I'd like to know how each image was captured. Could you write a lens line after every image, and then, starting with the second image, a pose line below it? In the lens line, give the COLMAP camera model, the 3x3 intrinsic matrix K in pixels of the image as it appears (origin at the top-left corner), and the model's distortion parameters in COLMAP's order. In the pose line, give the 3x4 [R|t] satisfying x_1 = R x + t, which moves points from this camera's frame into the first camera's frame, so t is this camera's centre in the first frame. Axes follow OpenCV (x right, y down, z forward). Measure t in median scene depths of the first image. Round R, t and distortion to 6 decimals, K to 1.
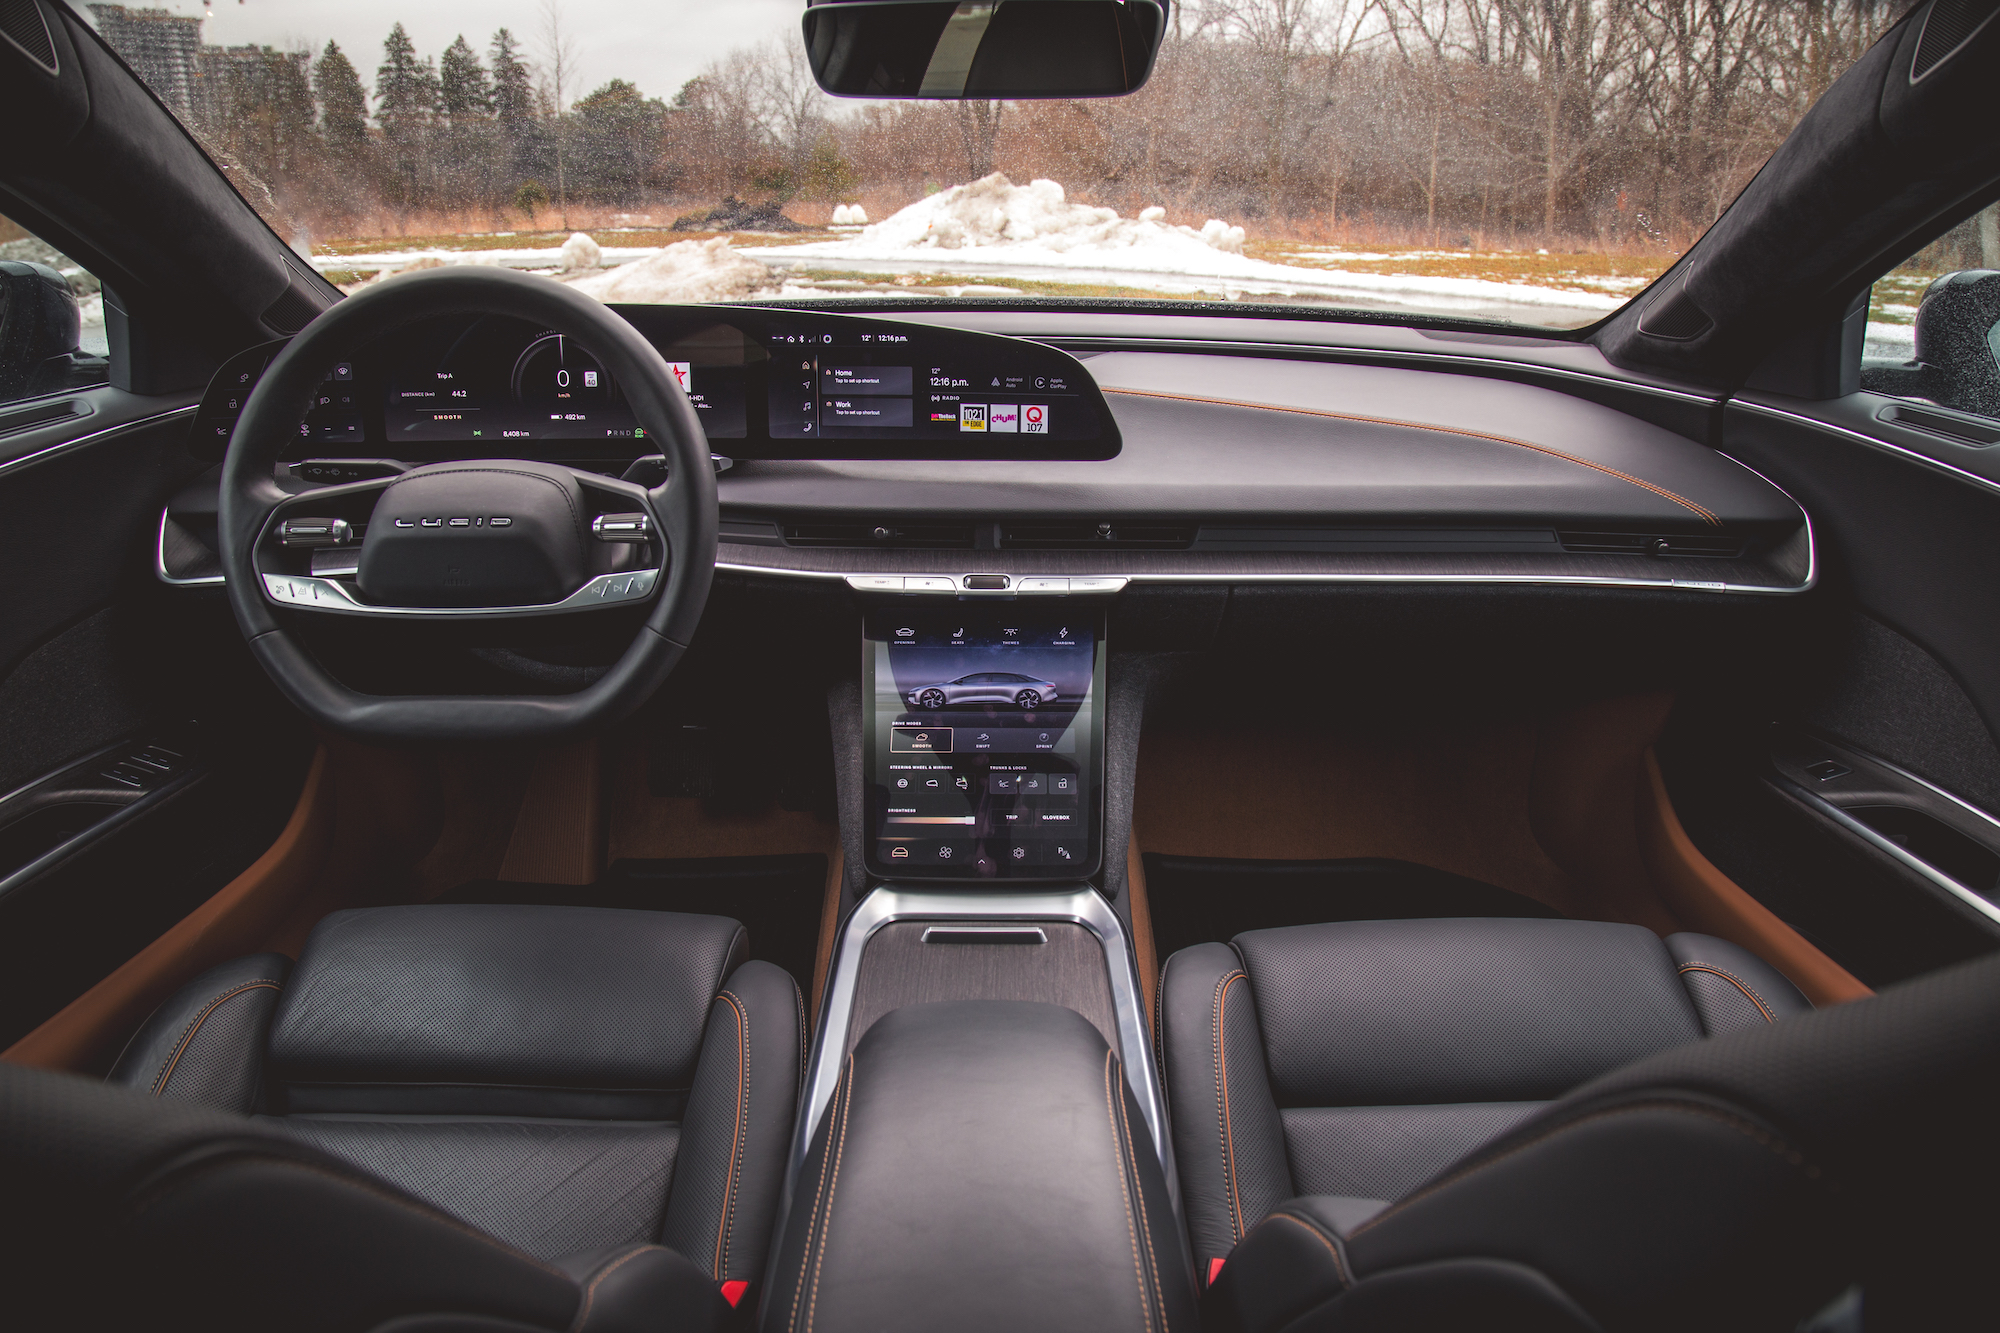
lens RADIAL K [[1345.0, 0, 992.1], [0, 1345.0, 671.8], [0, 0, 1]] dist [-0.096675, 0.023113]
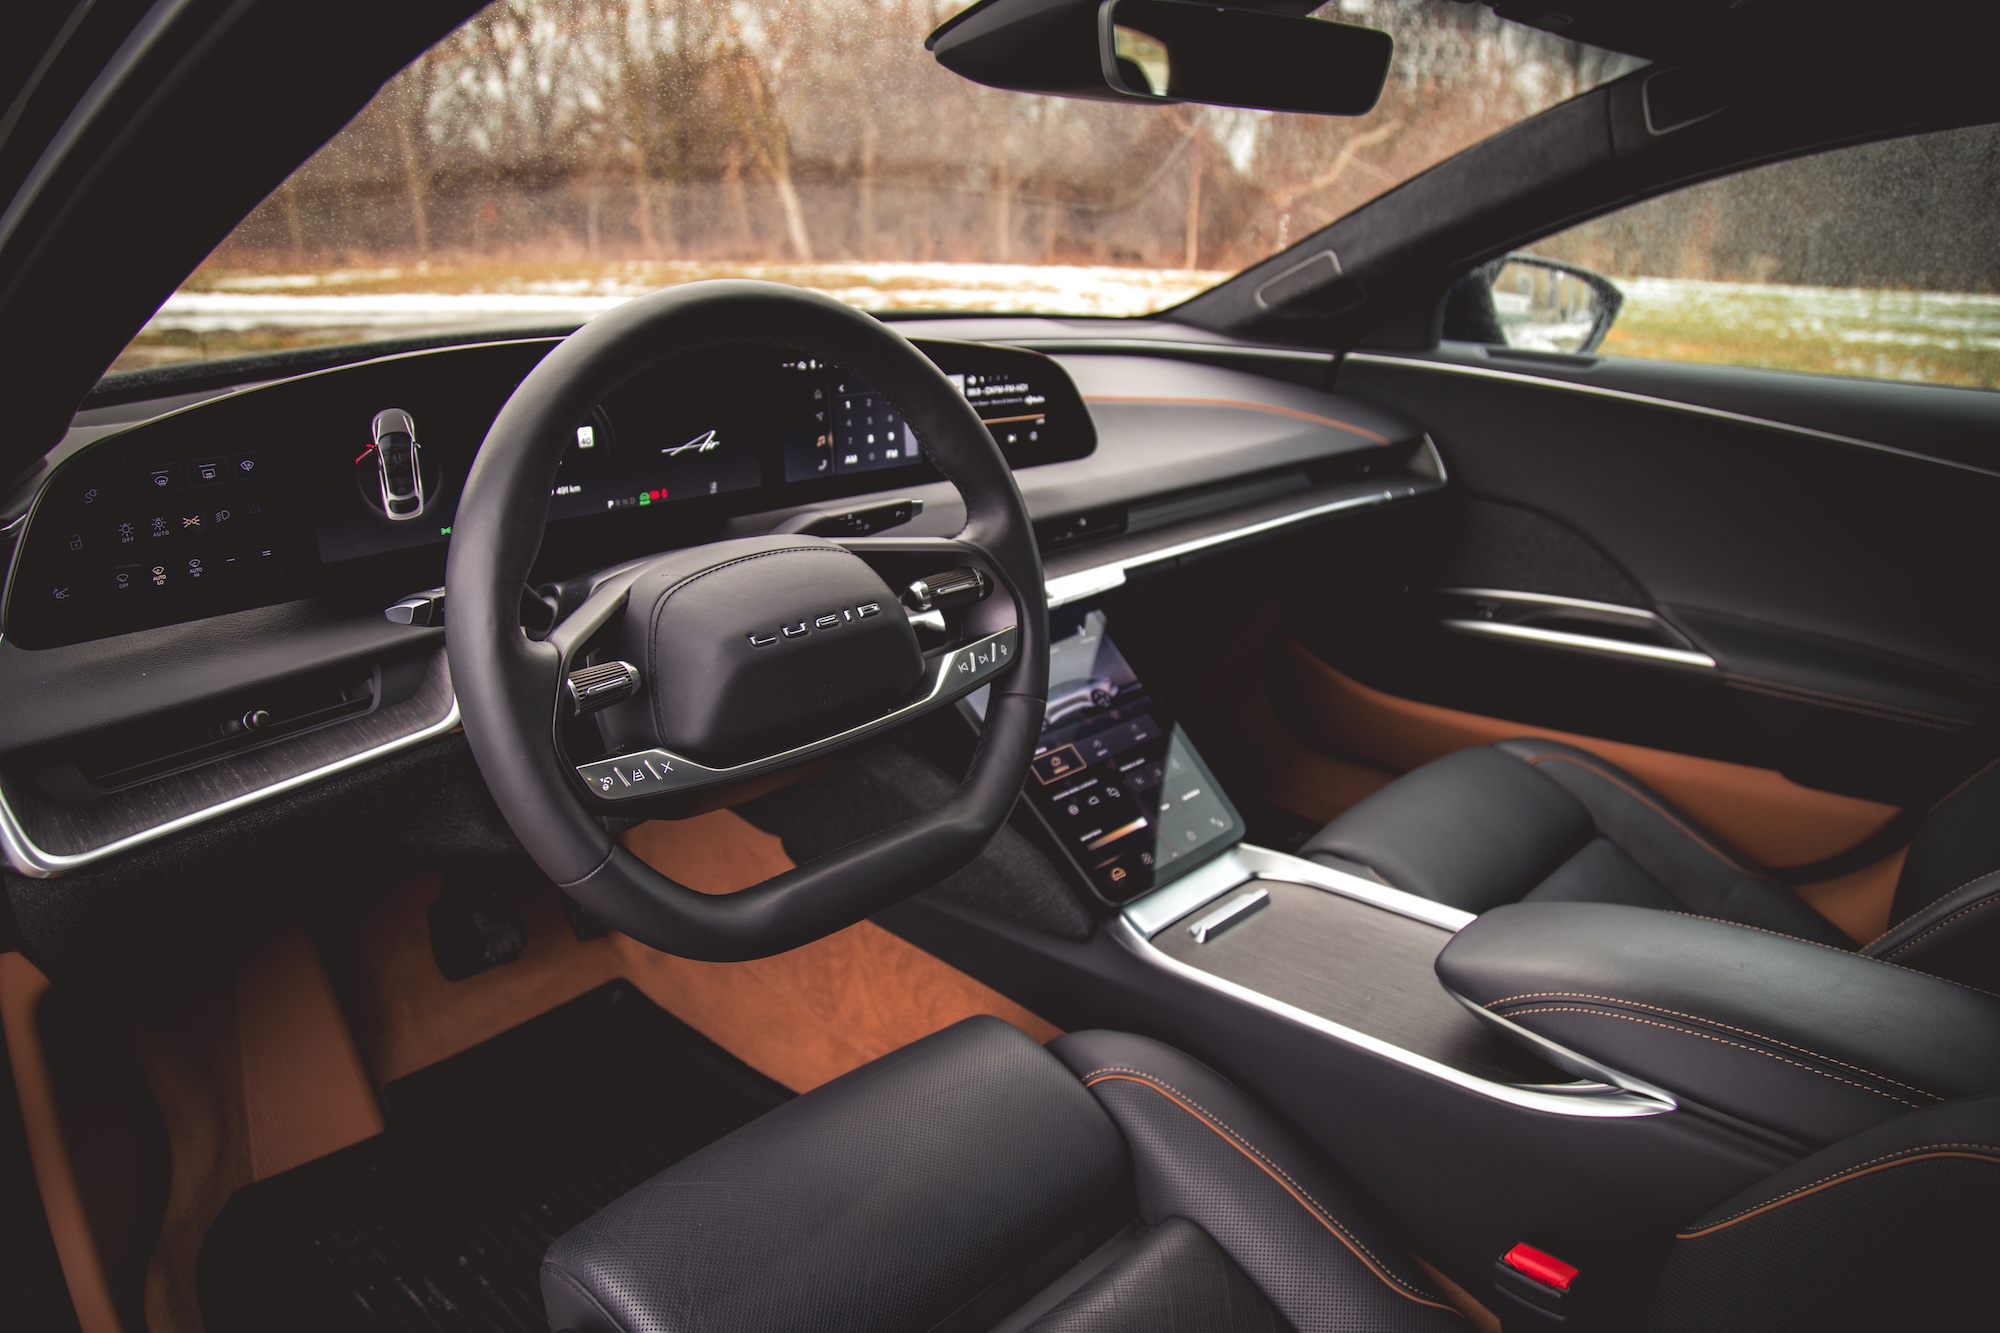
lens RADIAL K [[1345.0, 0, 972.2], [0, 1345.0, 662.4], [0, 0, 1]] dist [-0.096675, 0.023113]
pose [[0.705883, -0.222979, 0.672316, -0.564627], [0.235329, 0.969070, 0.074322, -0.082258], [-0.668093, 0.105753, 0.736524, 0.251417]]
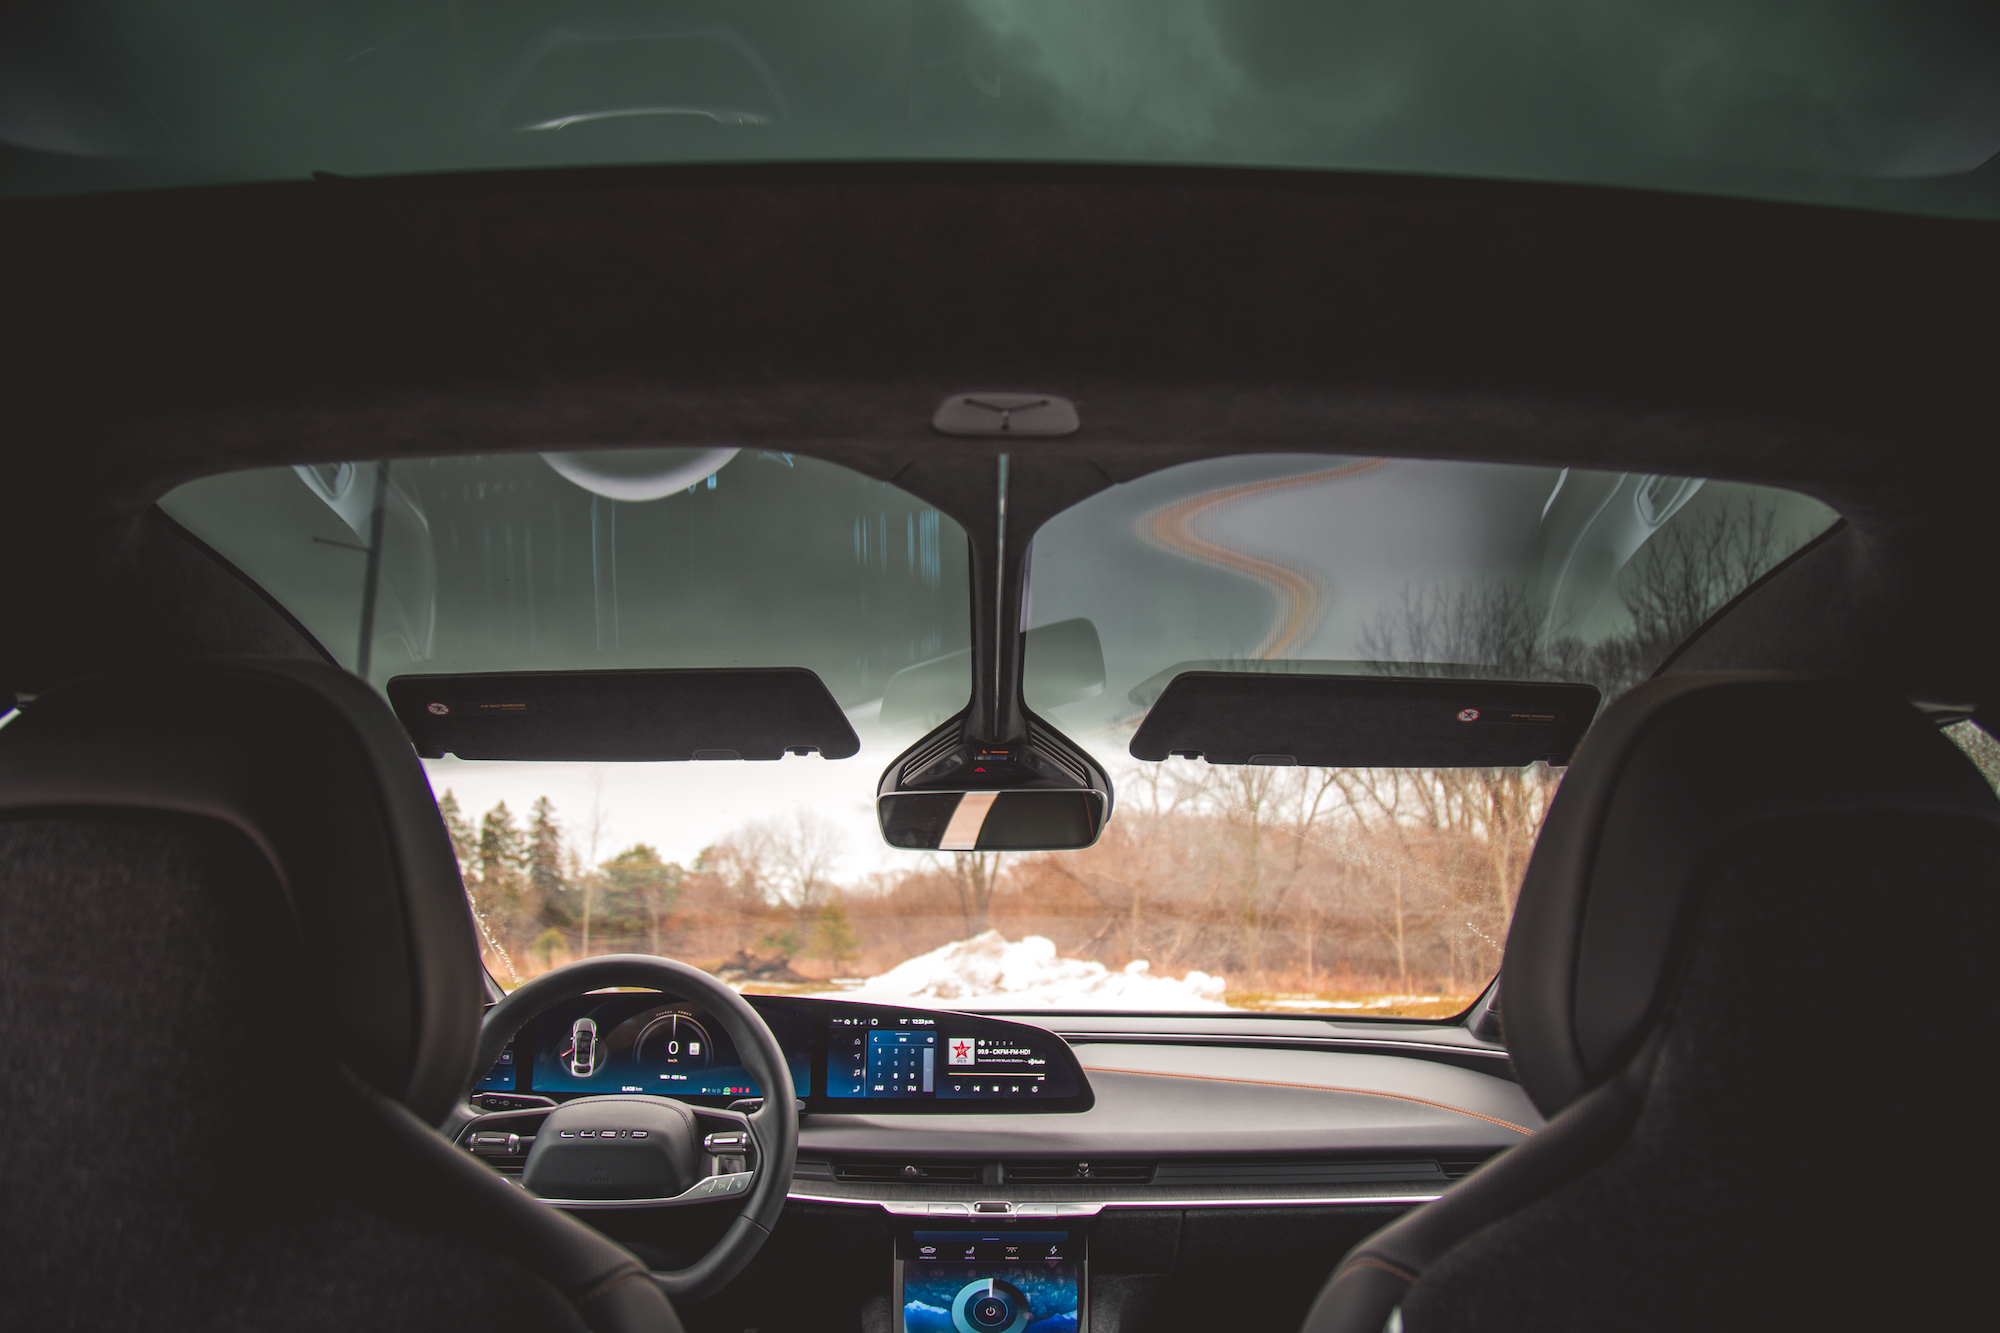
lens RADIAL K [[1345.0, 0, 1000.6], [0, 1345.0, 679.0], [0, 0, 1]] dist [-0.096675, 0.023113]
pose [[0.999942, 0.004117, 0.009953, -0.008866], [0.001674, 0.853422, -0.521217, 0.127987], [-0.010640, 0.521204, 0.853366, -0.268490]]
